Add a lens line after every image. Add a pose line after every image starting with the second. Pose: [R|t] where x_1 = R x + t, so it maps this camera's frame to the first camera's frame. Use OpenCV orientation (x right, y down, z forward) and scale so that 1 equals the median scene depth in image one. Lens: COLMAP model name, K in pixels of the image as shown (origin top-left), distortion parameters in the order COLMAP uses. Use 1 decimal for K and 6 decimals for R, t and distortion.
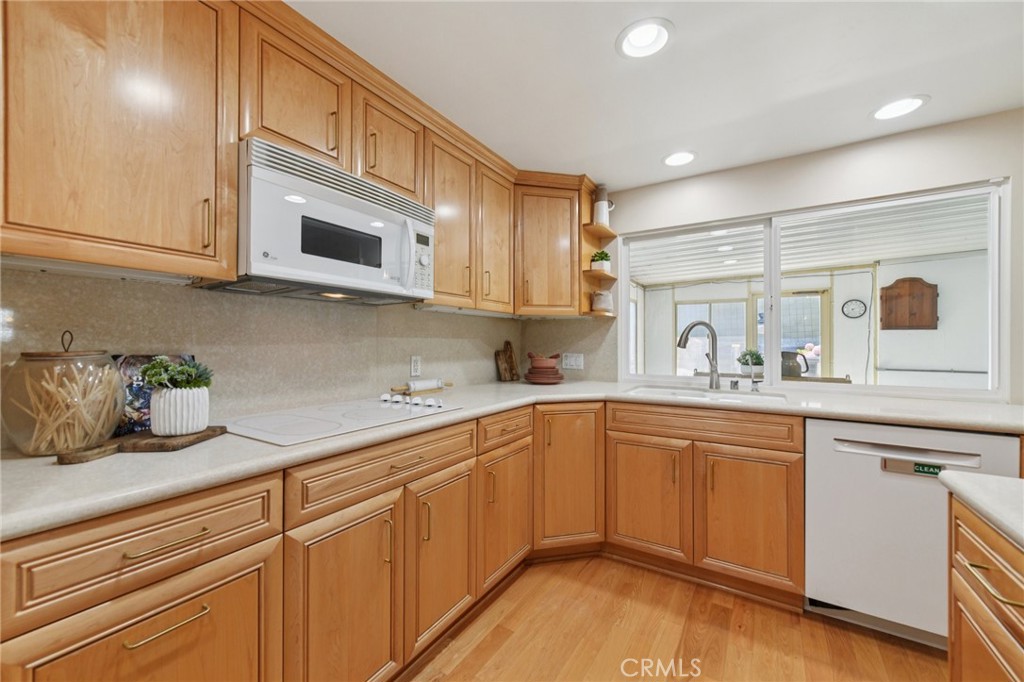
lens RADIAL K [[402.6, 0, 515.2], [0, 402.6, 341.4], [0, 0, 1]] dist [0.002326, -0.000114]
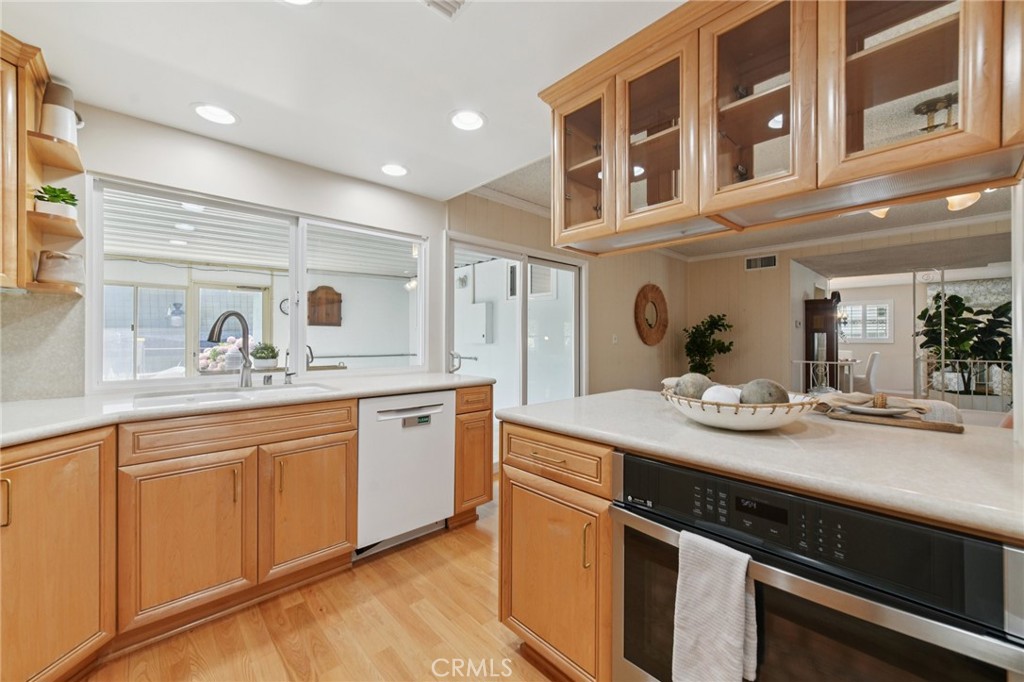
lens RADIAL K [[401.3, 0, 500.9], [0, 401.3, 336.9], [0, 0, 1]] dist [0.000742, -0.000369]
pose [[0.263685, 0.000068, 0.964609, -0.234348], [-0.005715, 0.999983, 0.001492, 0.001042], [-0.964592, -0.005906, 0.263681, 0.212046]]
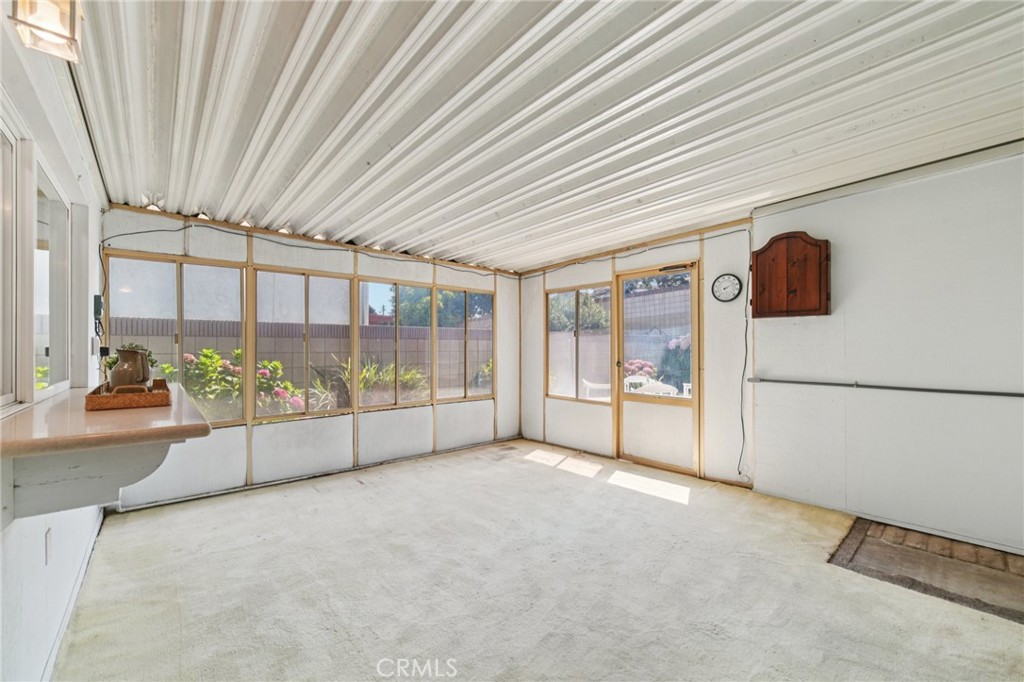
lens RADIAL K [[402.6, 0, 515.2], [0, 402.6, 341.4], [0, 0, 1]] dist [0.002326, -0.000114]
pose [[0.962735, -0.009553, -0.270278, 1.393183], [0.007491, 0.999934, -0.008661, 0.021127], [0.270343, 0.006314, 0.962743, 0.550658]]
